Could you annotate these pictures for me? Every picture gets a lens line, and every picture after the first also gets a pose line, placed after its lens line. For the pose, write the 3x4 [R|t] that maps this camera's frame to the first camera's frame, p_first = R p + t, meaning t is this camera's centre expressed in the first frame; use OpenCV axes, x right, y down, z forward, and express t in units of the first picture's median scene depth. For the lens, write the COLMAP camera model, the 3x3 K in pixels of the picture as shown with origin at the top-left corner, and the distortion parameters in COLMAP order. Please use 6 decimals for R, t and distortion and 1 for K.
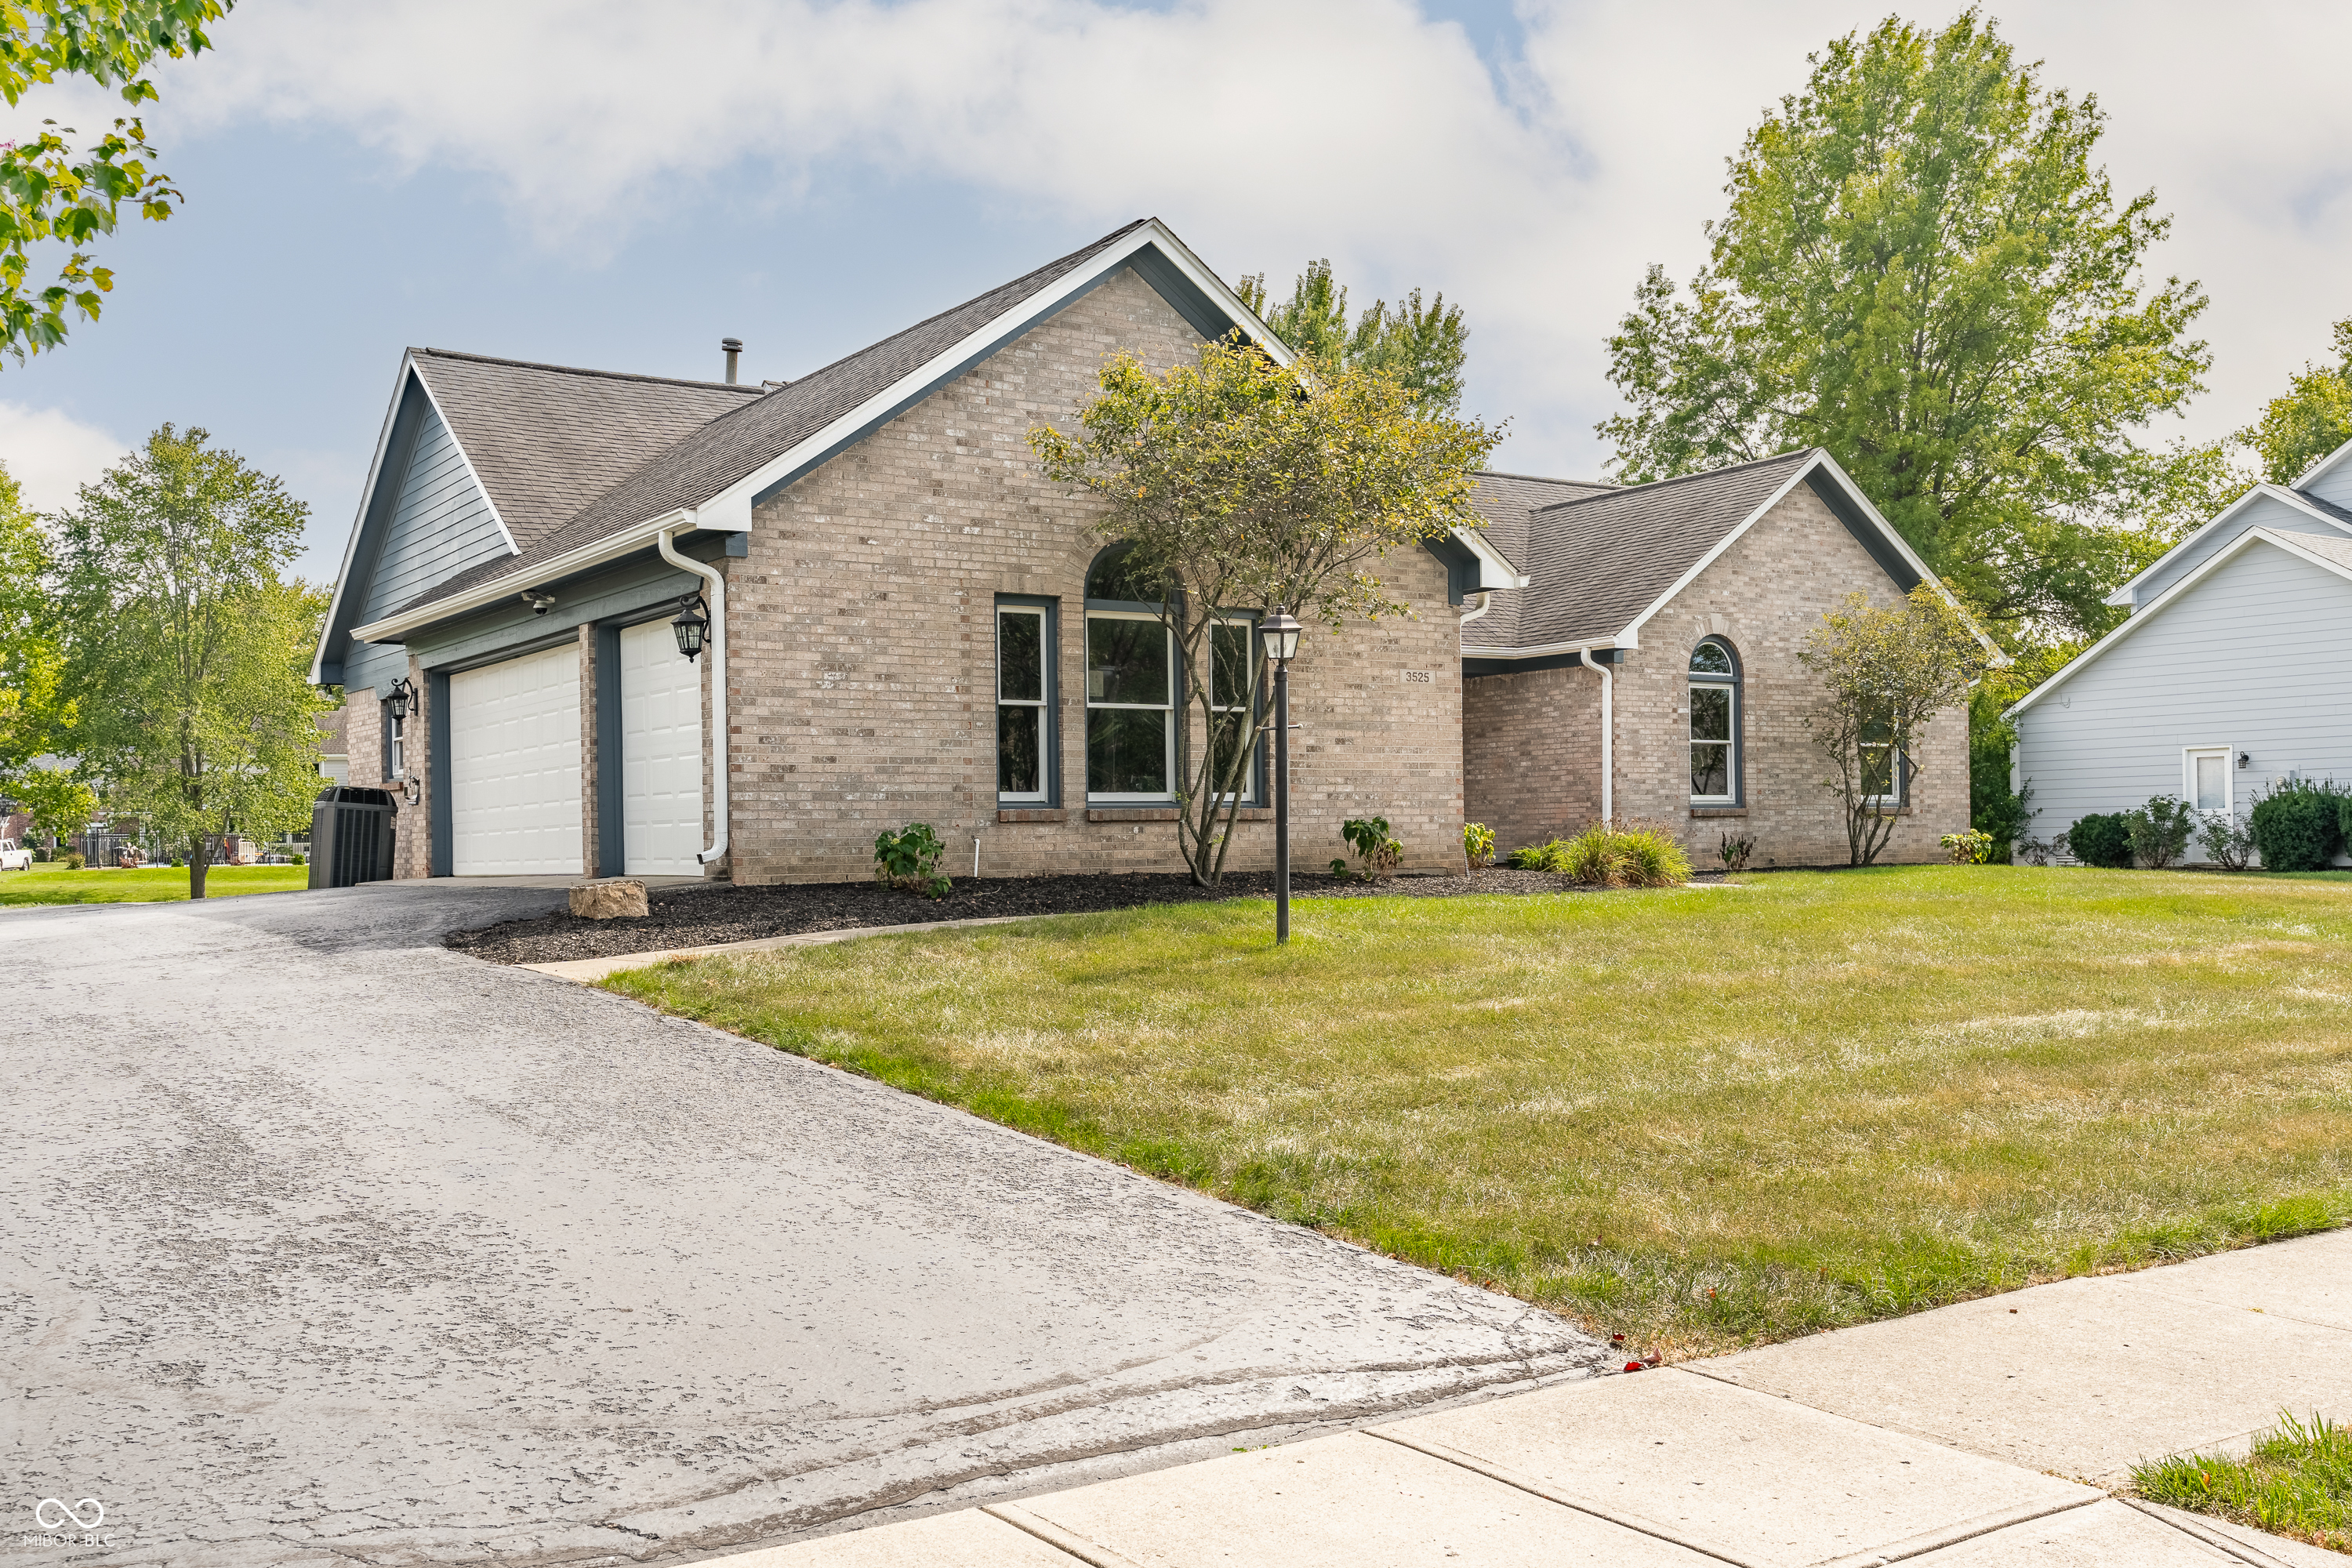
lens RADIAL K [[1929.9, 0, 1176.0], [0, 1929.9, 784.0], [0, 0, 1]] dist [0.001050, 0.000626]
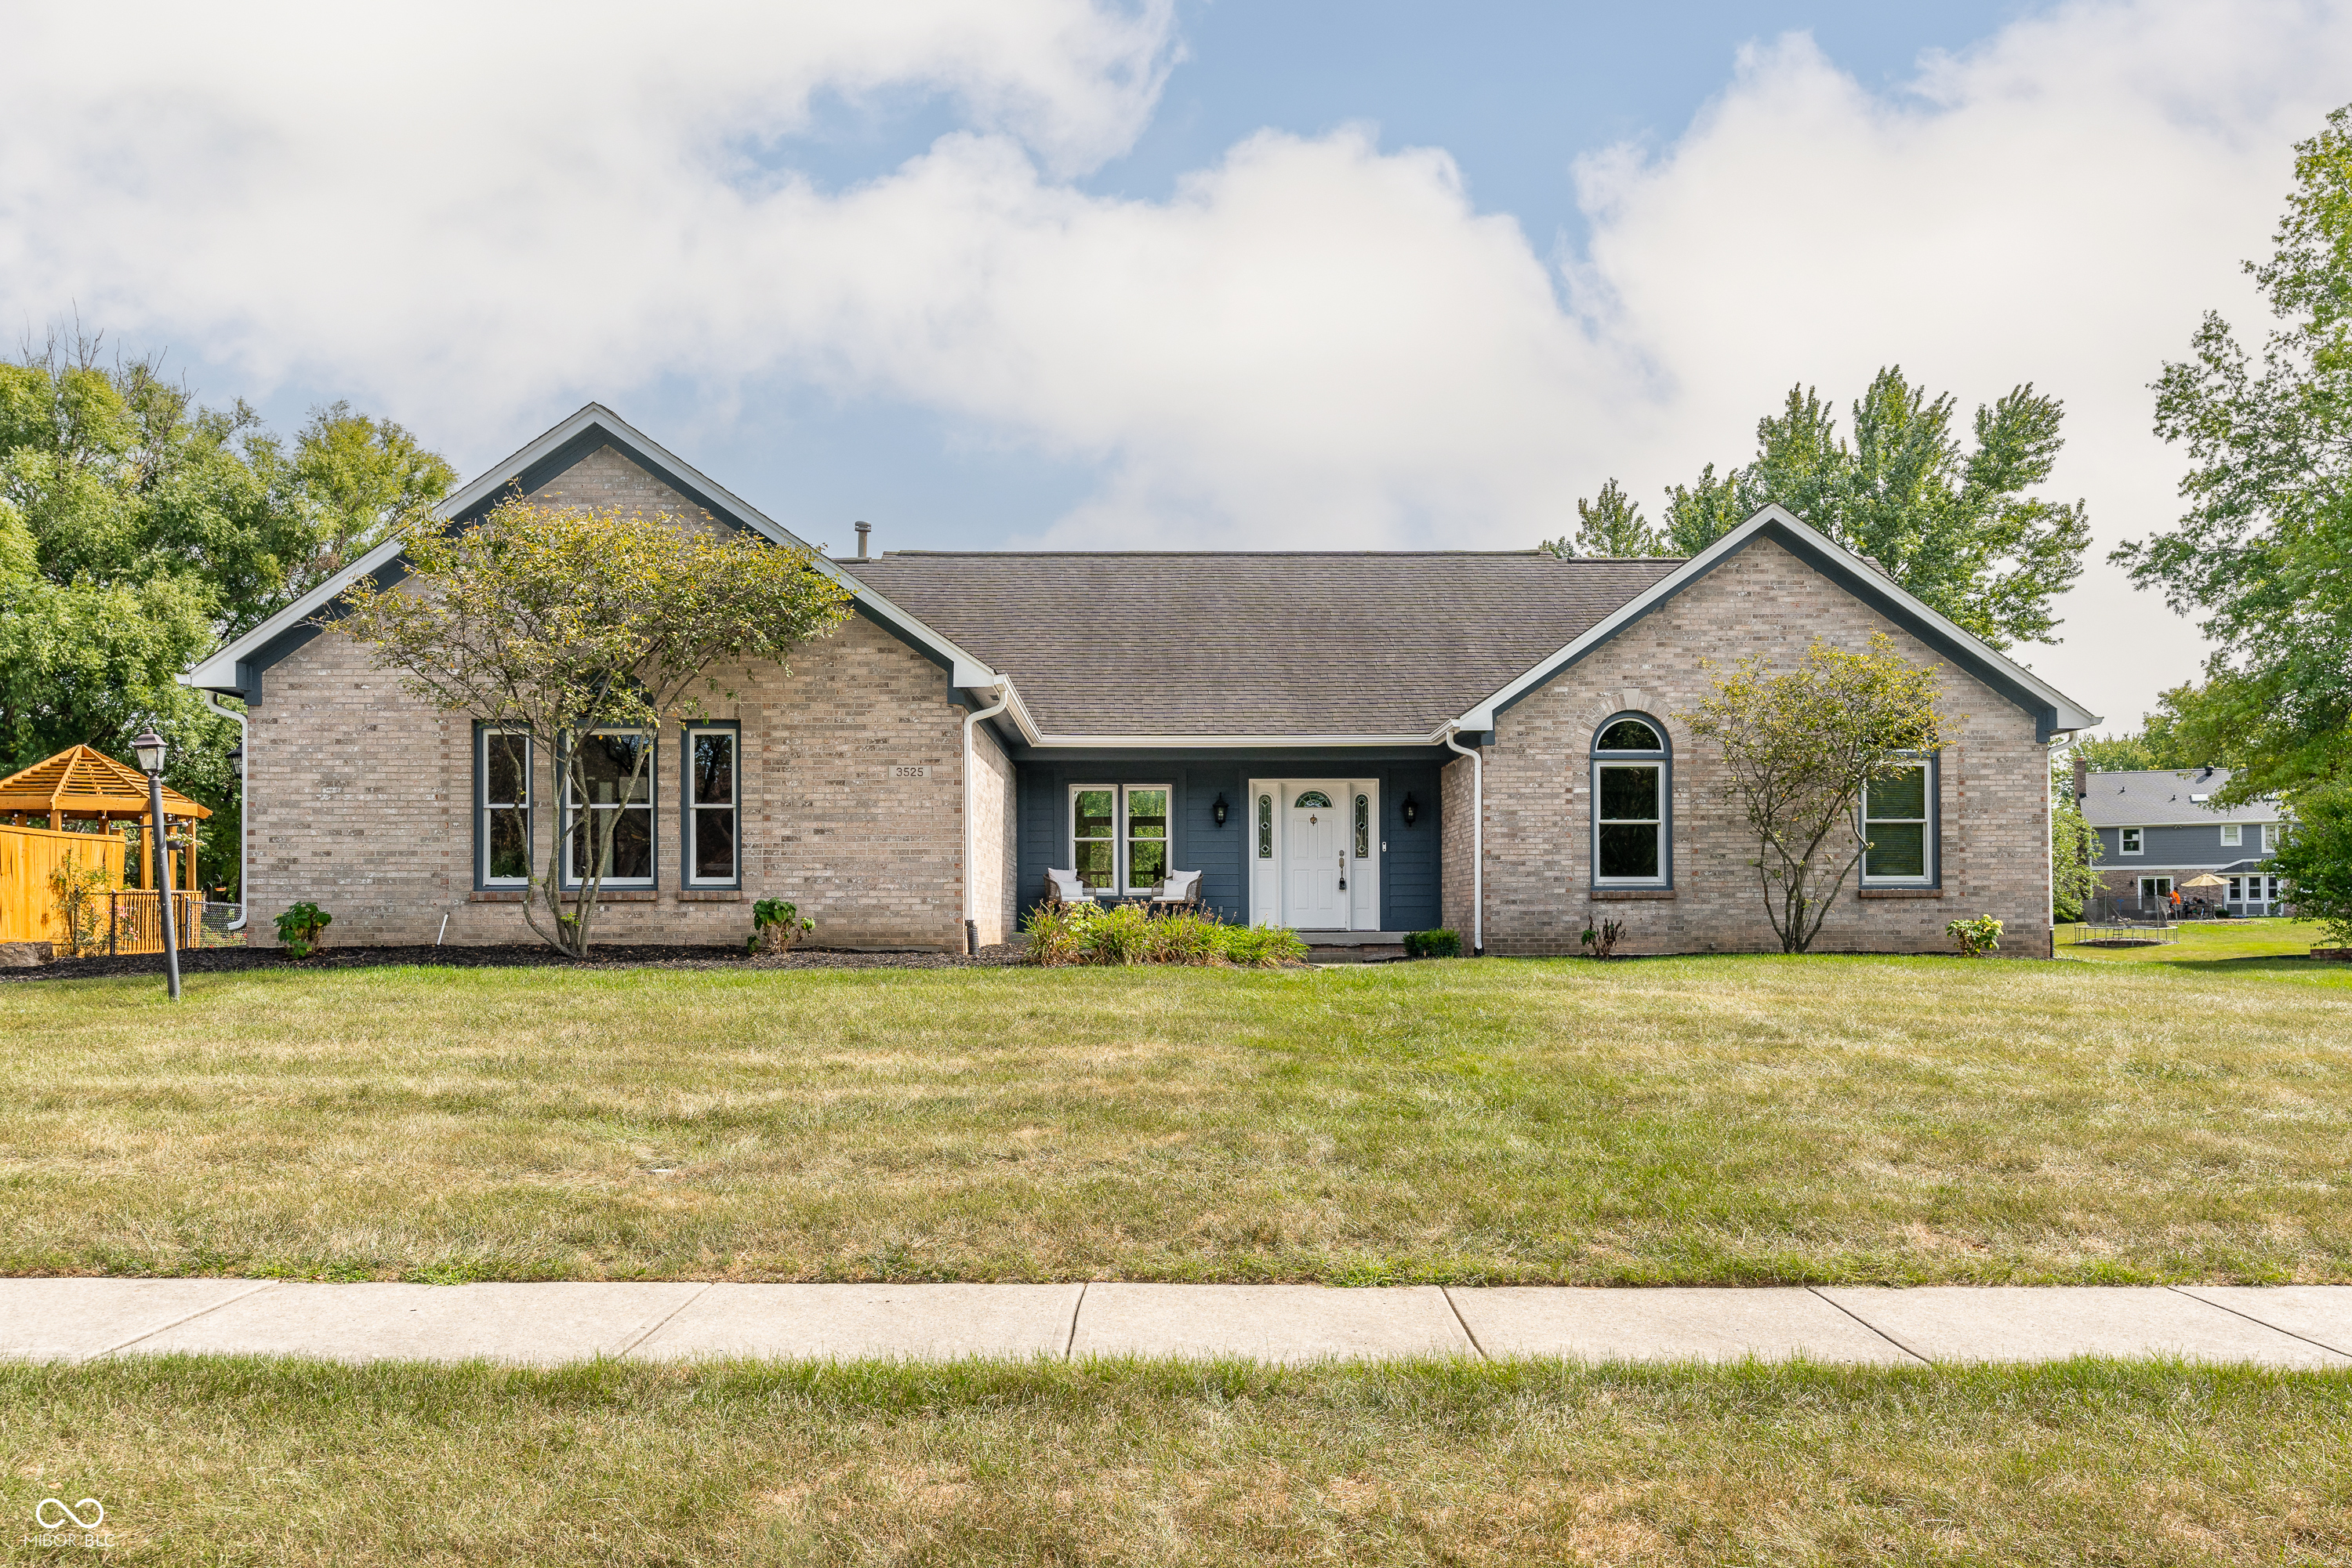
lens RADIAL K [[1600.5, 0, 1175.9], [0, 1600.5, 858.7], [0, 0, 1]] dist [-0.000333, 0.000628]
pose [[0.861424, -0.008681, -0.507812, 0.759840], [0.005793, 0.999957, -0.007268, 0.001874], [0.507853, 0.003319, 0.861437, 0.302684]]
